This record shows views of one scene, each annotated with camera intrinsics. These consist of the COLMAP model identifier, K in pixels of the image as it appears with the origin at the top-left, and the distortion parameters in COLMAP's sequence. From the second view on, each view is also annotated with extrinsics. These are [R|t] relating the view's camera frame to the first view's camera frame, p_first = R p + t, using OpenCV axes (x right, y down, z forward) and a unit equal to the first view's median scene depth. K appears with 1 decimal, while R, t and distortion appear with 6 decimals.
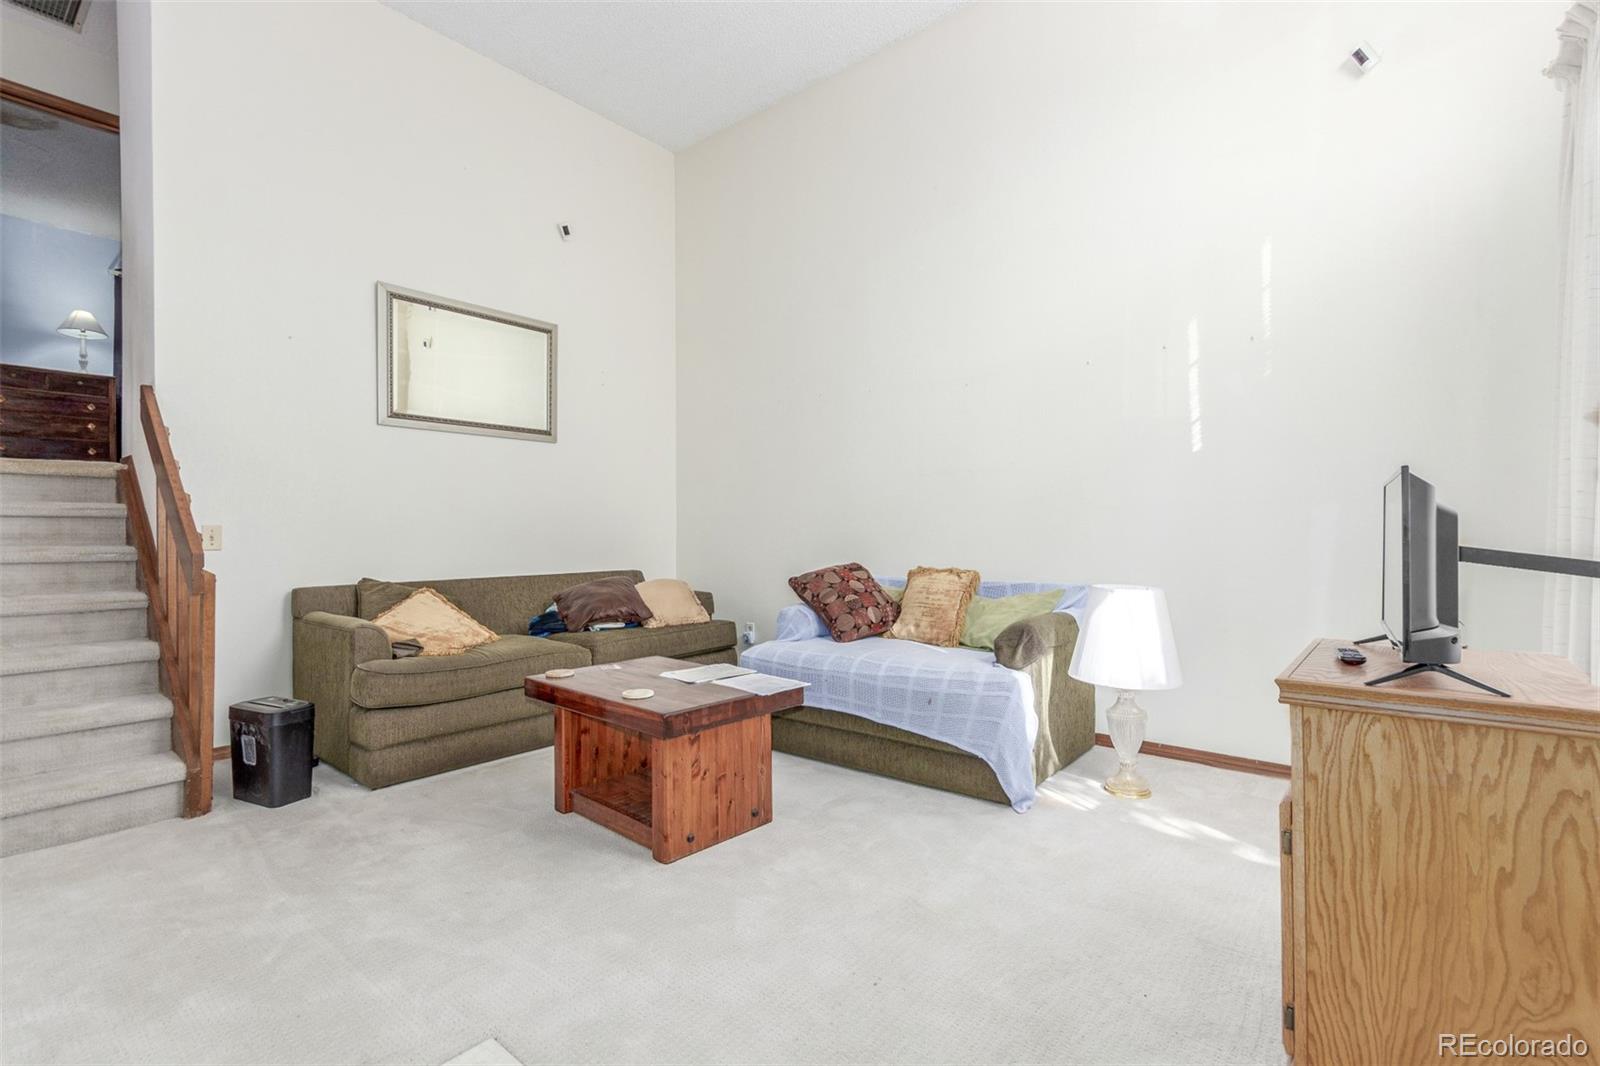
lens RADIAL K [[743.0, 0, 803.4], [0, 743.0, 532.7], [0, 0, 1]] dist [0.001428, 0.000024]
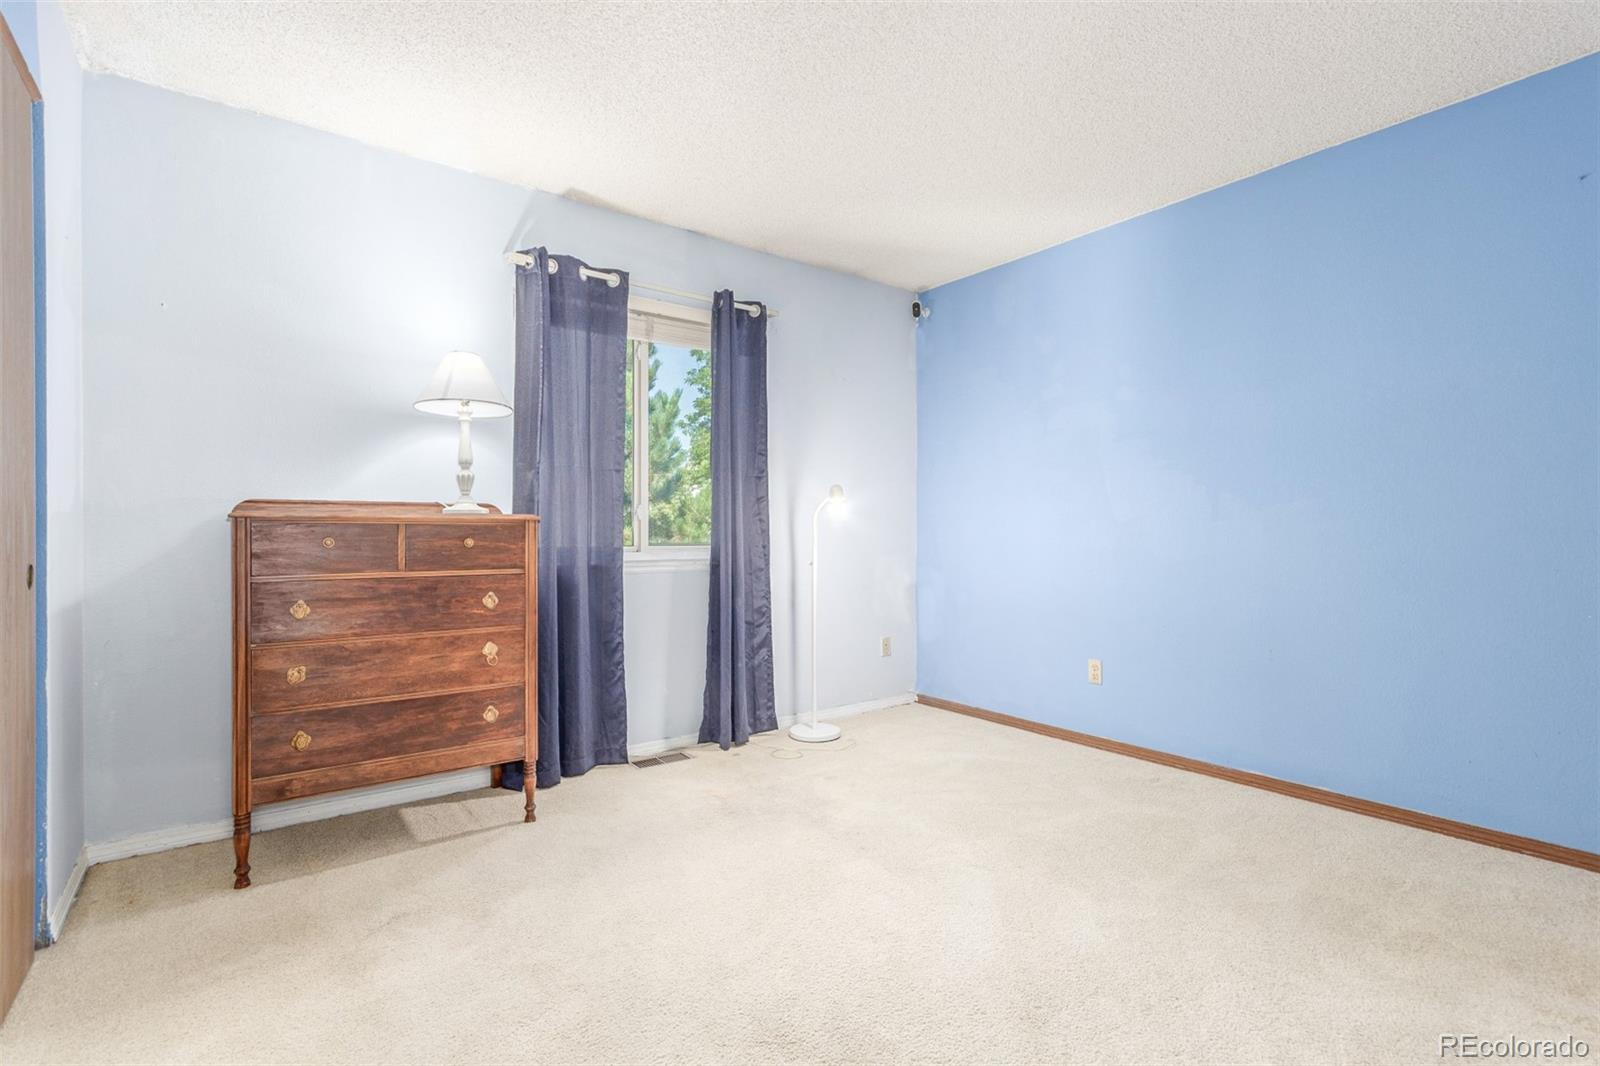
lens RADIAL K [[743.0, 0, 800.6], [0, 743.0, 525.6], [0, 0, 1]] dist [0.001428, 0.000024]
pose [[0.975889, 0.001903, -0.218258, -0.710200], [-0.002735, 0.999990, -0.003511, -0.205632], [0.218249, 0.004023, 0.975885, 0.652281]]
